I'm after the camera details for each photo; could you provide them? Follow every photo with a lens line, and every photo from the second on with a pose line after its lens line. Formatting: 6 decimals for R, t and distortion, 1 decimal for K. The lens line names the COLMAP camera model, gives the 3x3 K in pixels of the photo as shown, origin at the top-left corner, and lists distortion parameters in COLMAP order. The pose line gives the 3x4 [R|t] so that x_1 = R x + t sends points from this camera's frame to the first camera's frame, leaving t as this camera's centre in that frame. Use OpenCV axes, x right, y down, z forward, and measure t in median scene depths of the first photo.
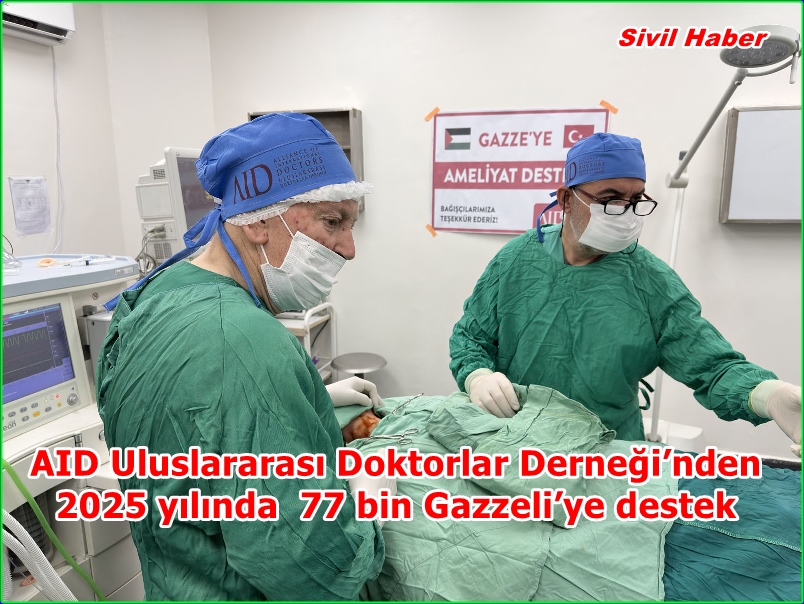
lens RADIAL K [[583.1, 0, 400.5], [0, 583.1, 318.0], [0, 0, 1]] dist [0.093112, -0.121221]
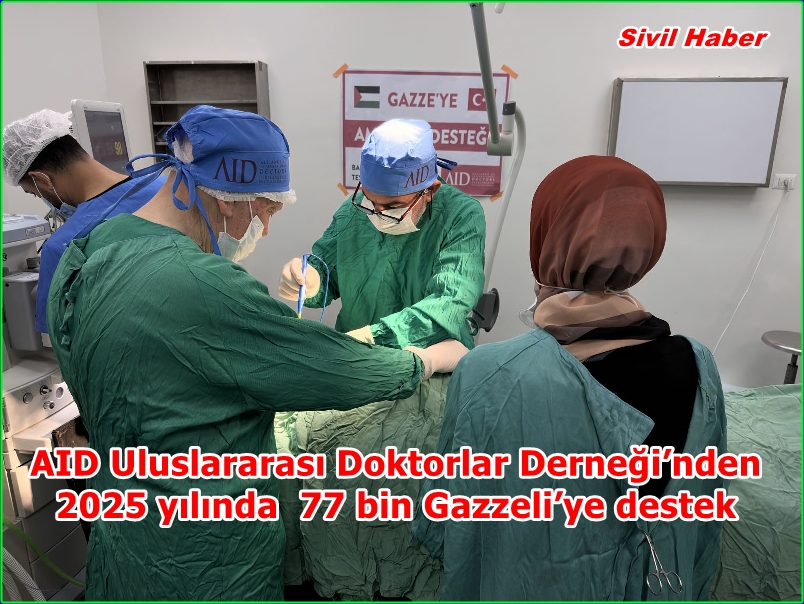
lens RADIAL K [[583.1, 0, 400.5], [0, 583.1, 318.0], [0, 0, 1]] dist [0.093112, -0.121221]
pose [[1.000000, 0.000035, -0.000001, 0.149748], [-0.000035, 1.000000, -0.000001, 0.123549], [0.000001, 0.000001, 1.000000, -0.155868]]
